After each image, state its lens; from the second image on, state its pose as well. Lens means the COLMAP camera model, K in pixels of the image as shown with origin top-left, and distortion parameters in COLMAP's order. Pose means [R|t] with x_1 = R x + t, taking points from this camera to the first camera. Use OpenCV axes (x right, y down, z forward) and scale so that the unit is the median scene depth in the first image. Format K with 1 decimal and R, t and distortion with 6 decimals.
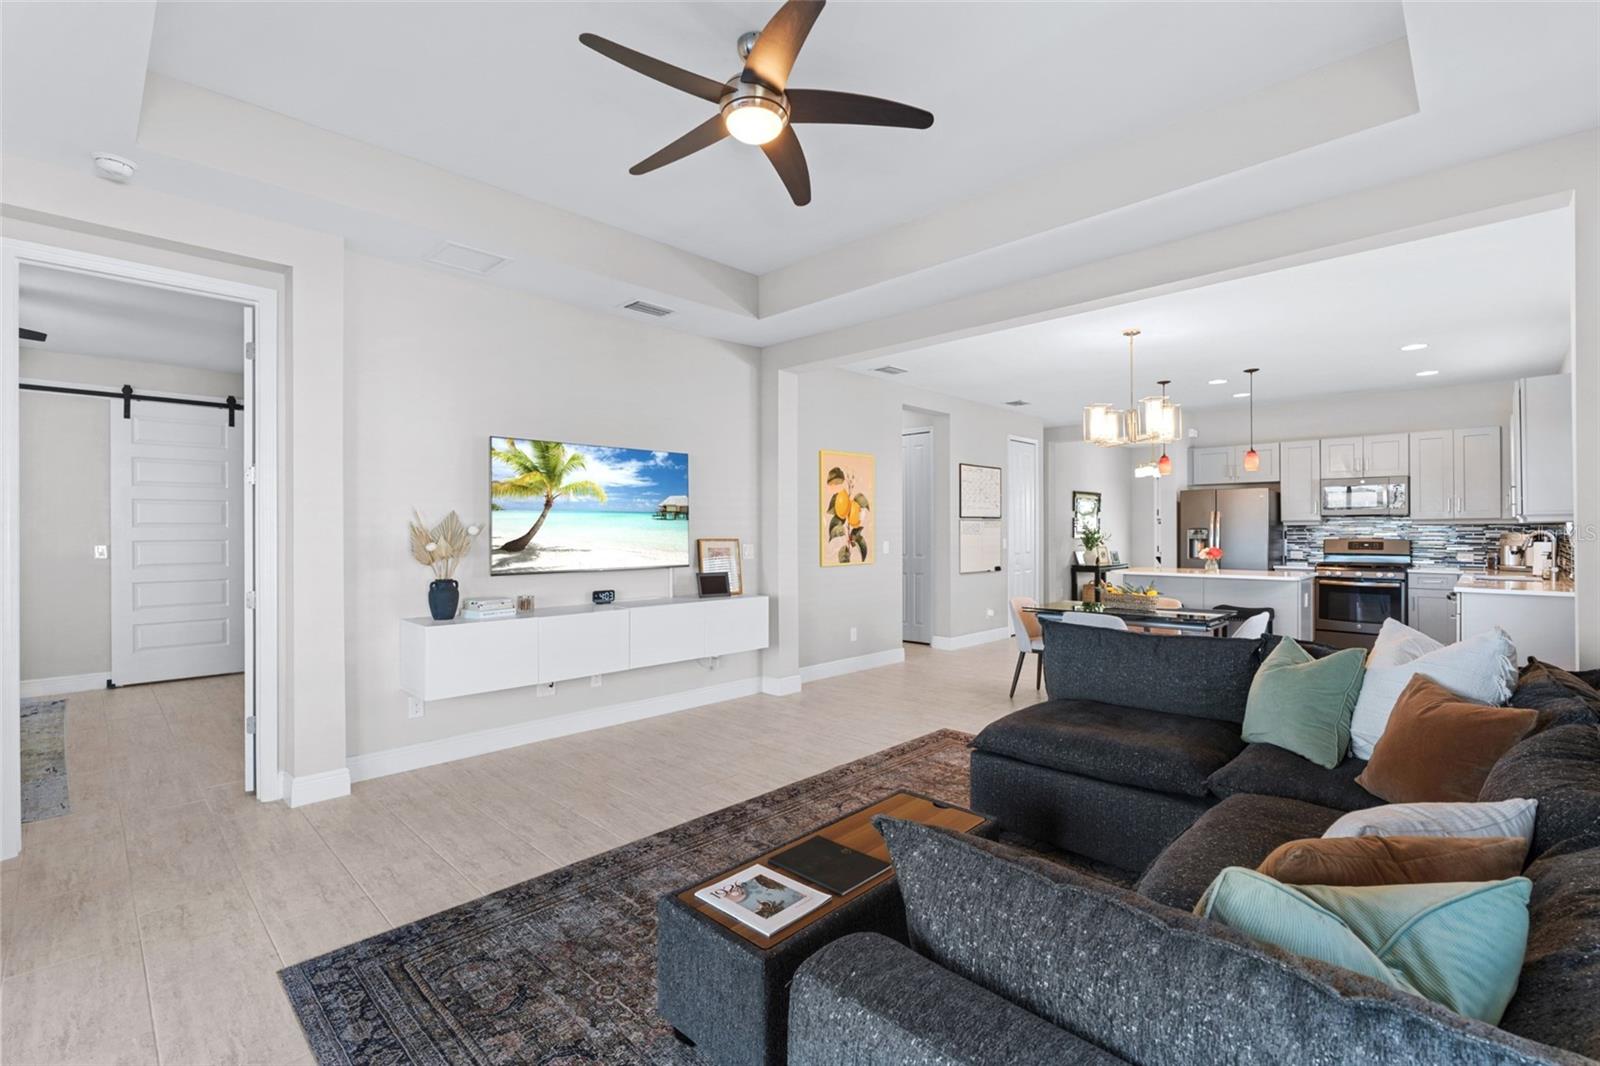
lens RADIAL K [[713.5, 0, 795.7], [0, 713.5, 532.2], [0, 0, 1]] dist [-0.008697, 0.000119]
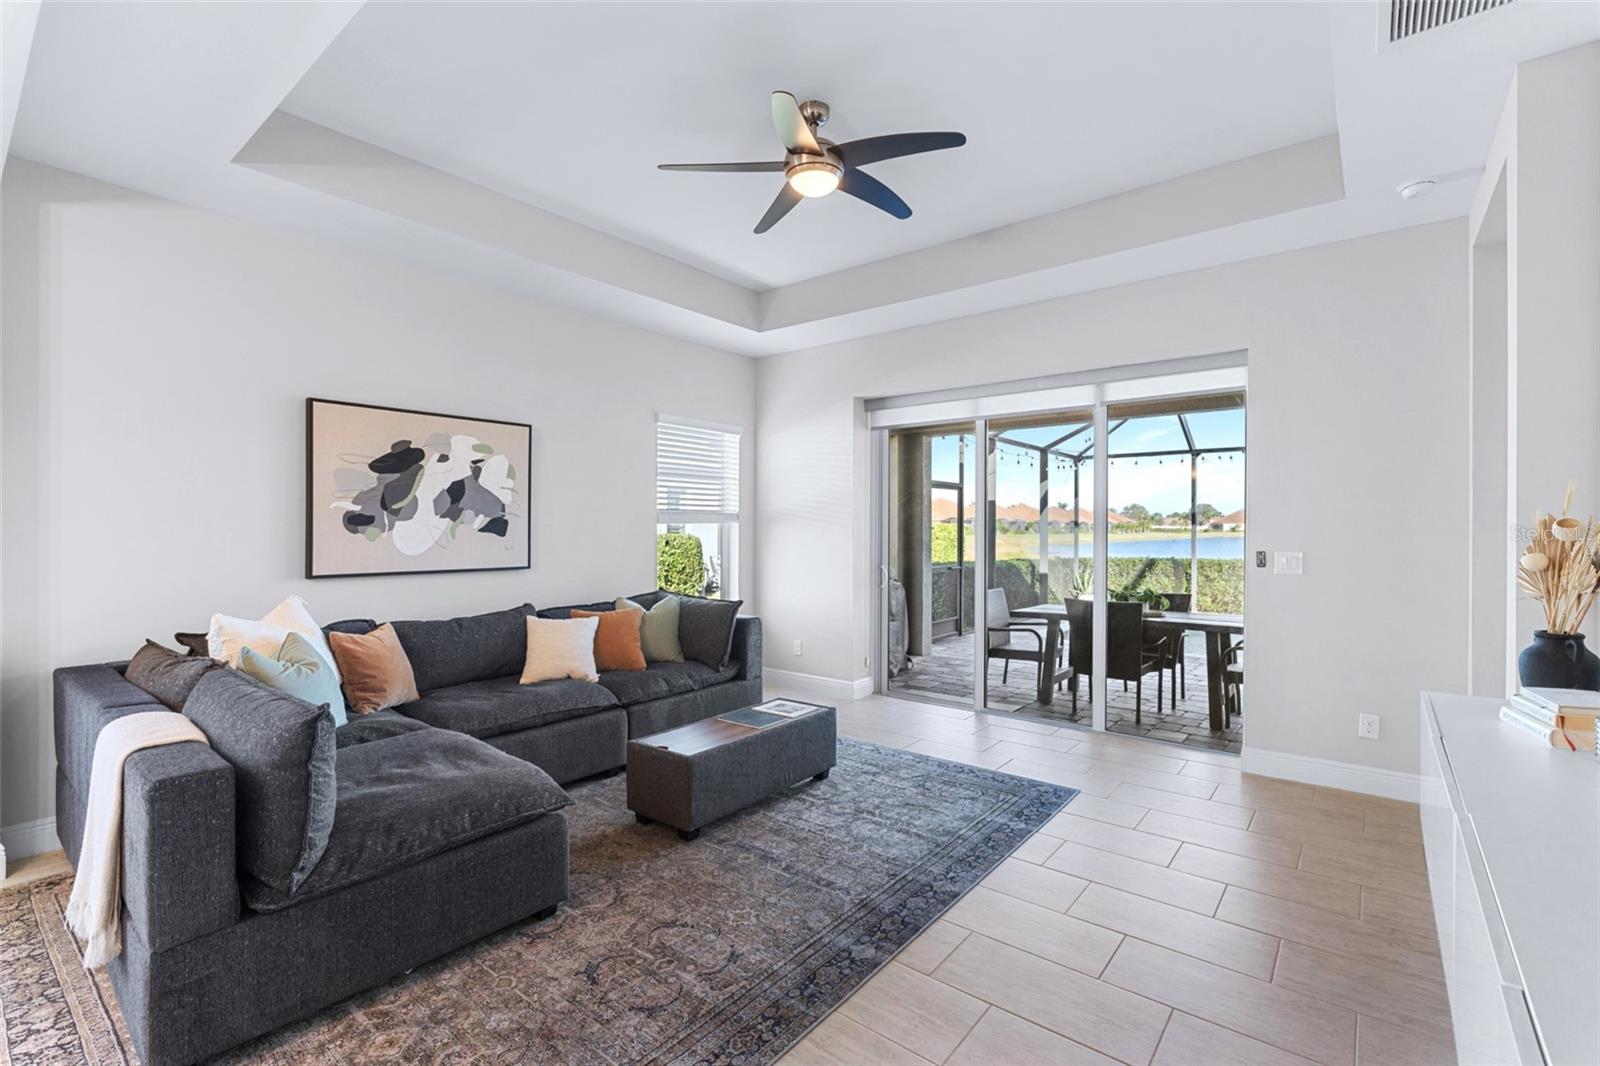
lens RADIAL K [[717.1, 0, 801.0], [0, 717.1, 530.5], [0, 0, 1]] dist [-0.005813, -0.000280]
pose [[-0.994408, 0.001968, -0.105588, 0.035509], [0.001326, 0.999980, 0.006146, -0.002953], [0.105598, 0.005972, -0.994391, 0.871098]]
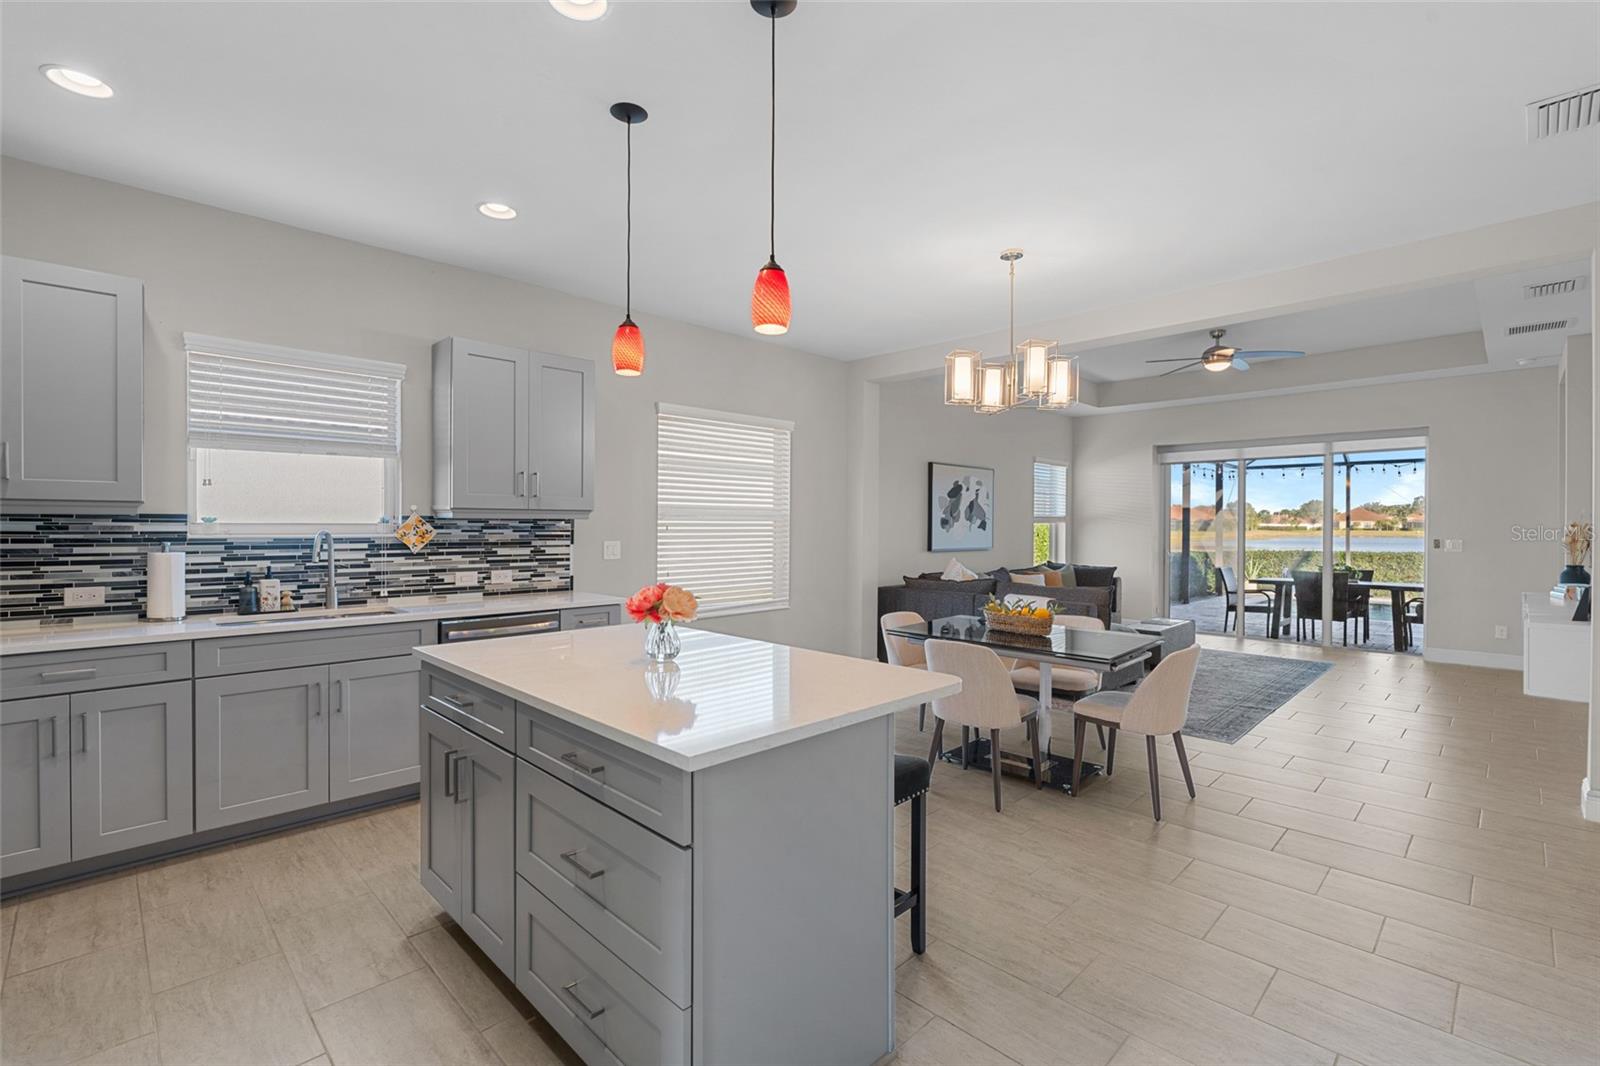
lens RADIAL K [[717.1, 0, 801.0], [0, 717.1, 530.5], [0, 0, 1]] dist [-0.005813, -0.000280]
pose [[-0.999991, 0.000159, 0.004130, 0.557912], [0.000201, 0.999949, 0.010082, -0.006477], [-0.004128, 0.010082, -0.999941, 1.411463]]
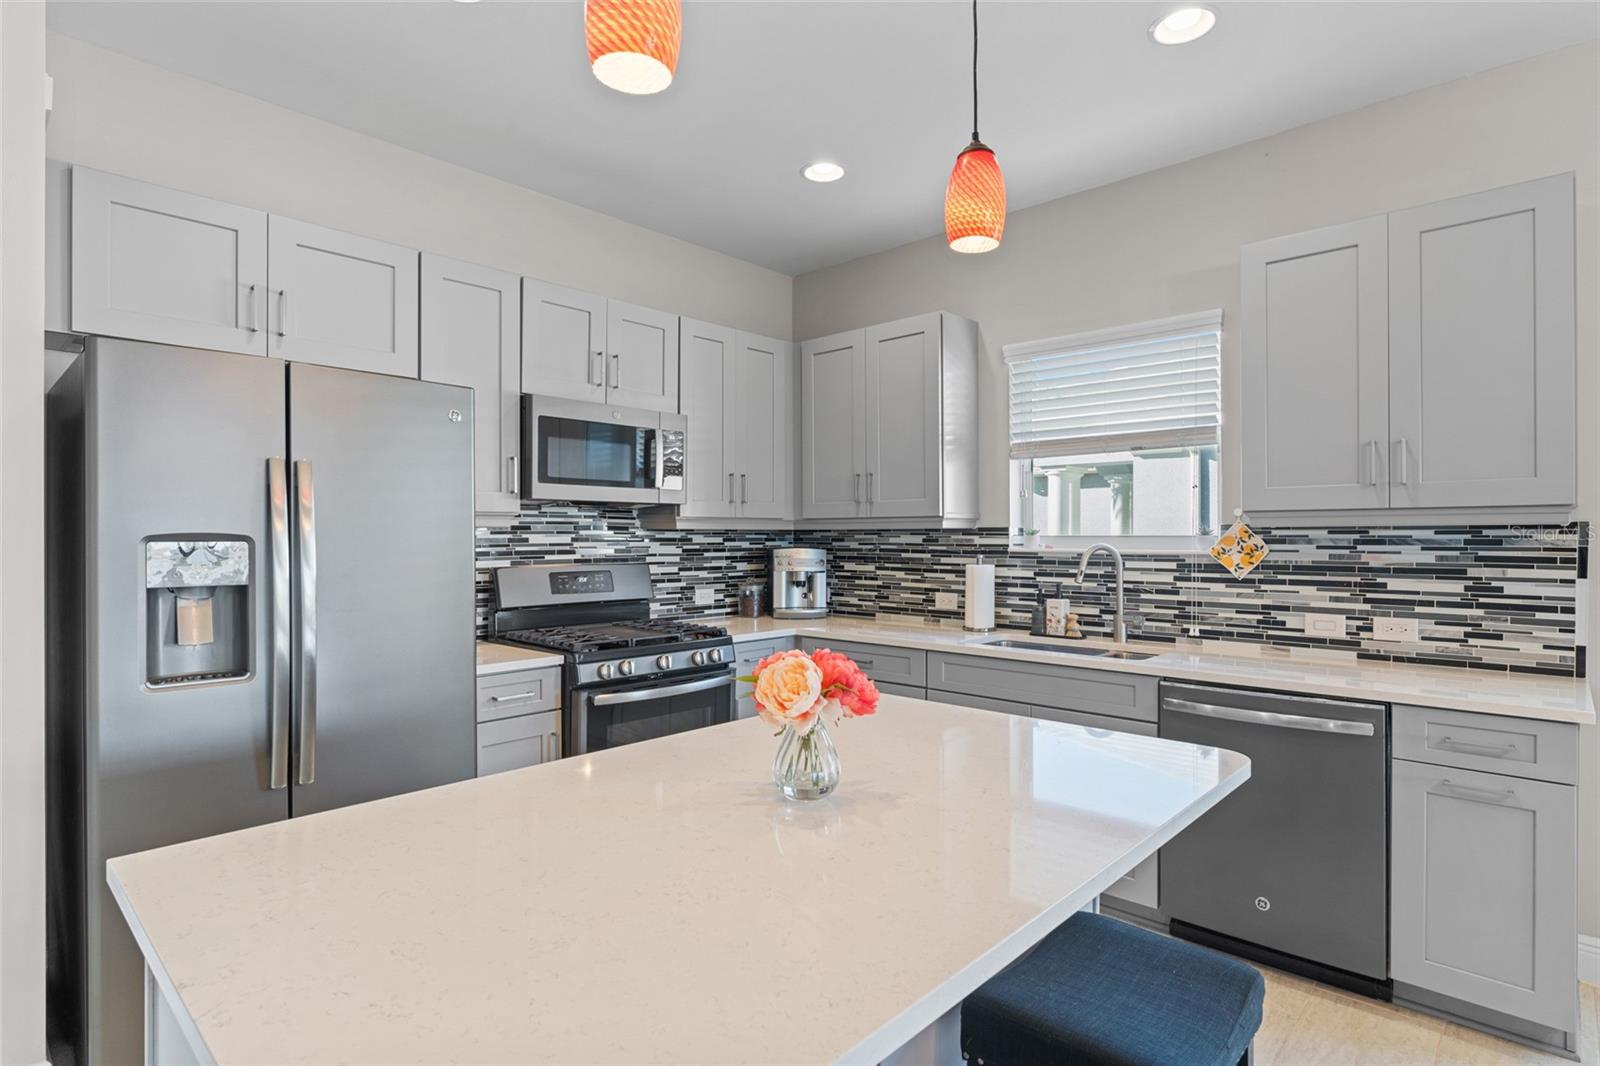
lens RADIAL K [[827.7, 0, 793.6], [0, 827.7, 543.8], [0, 0, 1]] dist [-0.002307, -0.001635]
pose [[-0.020057, -0.005546, 0.999783, 0.414875], [0.003226, 0.999979, 0.005612, -0.005018], [-0.999794, 0.003338, -0.020039, 1.073590]]
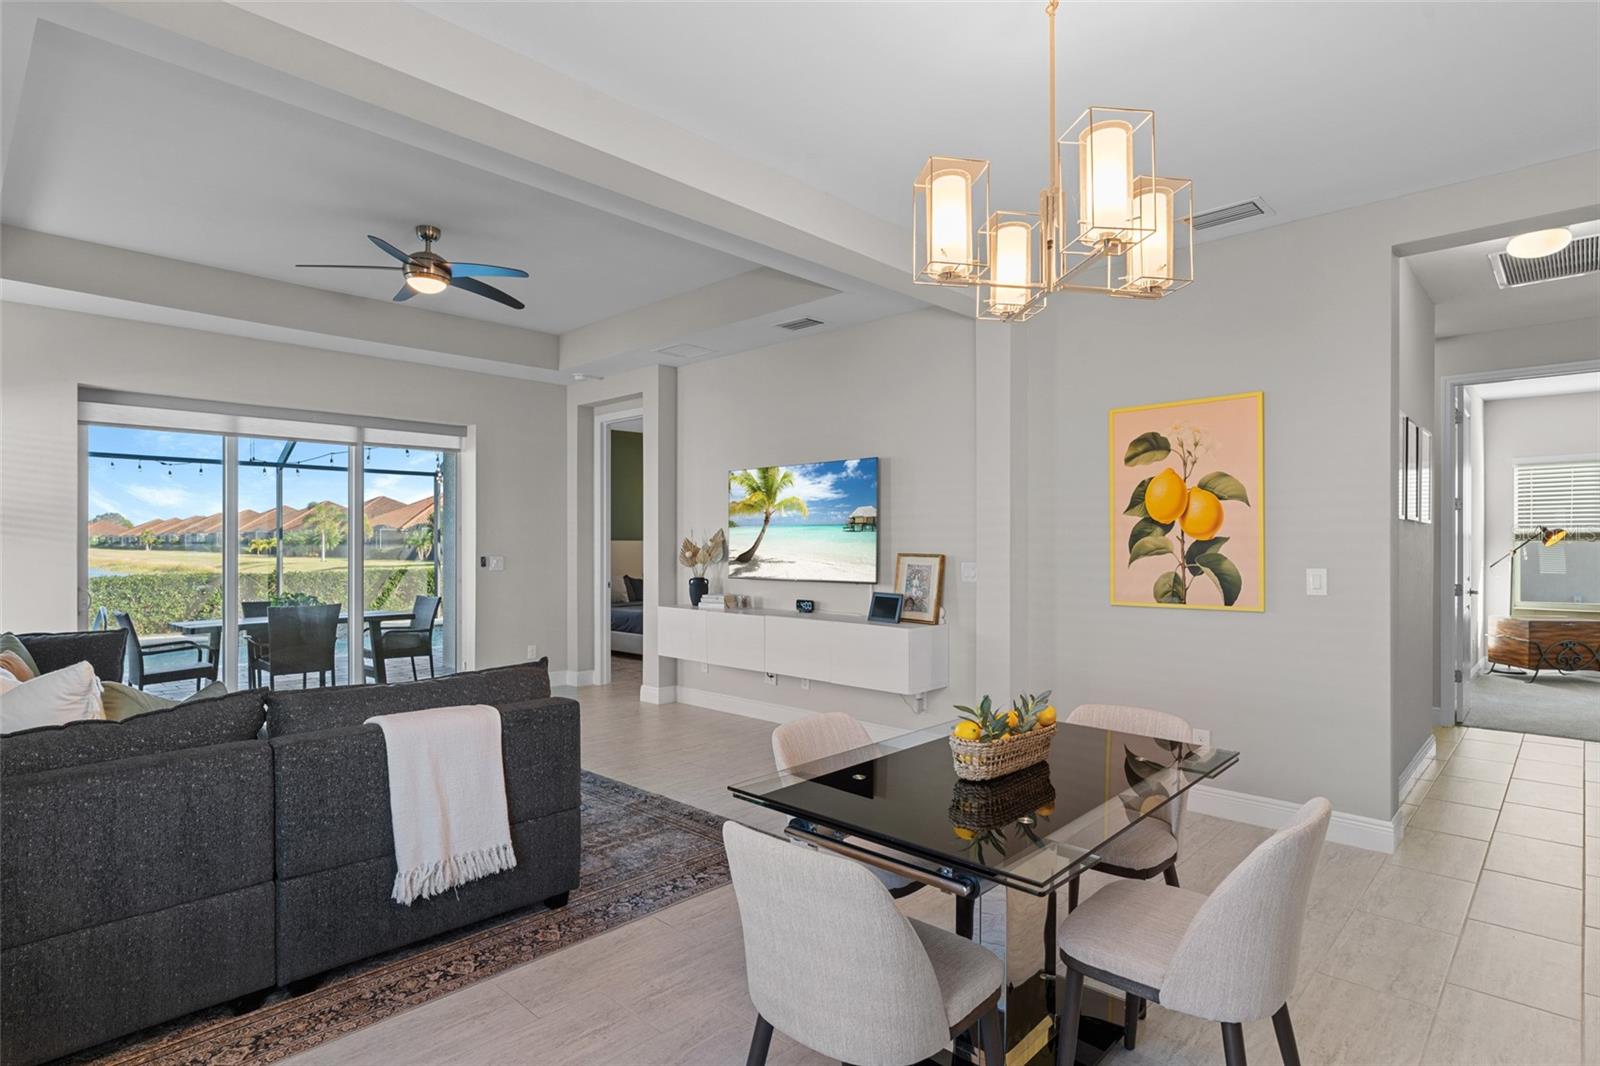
lens RADIAL K [[827.7, 0, 793.6], [0, 827.7, 543.8], [0, 0, 1]] dist [-0.002307, -0.001635]
pose [[0.015361, 0.004811, -0.999870, 0.707117], [-0.002763, 0.999985, 0.004769, -0.005203], [0.999878, 0.002689, 0.015374, 0.712957]]
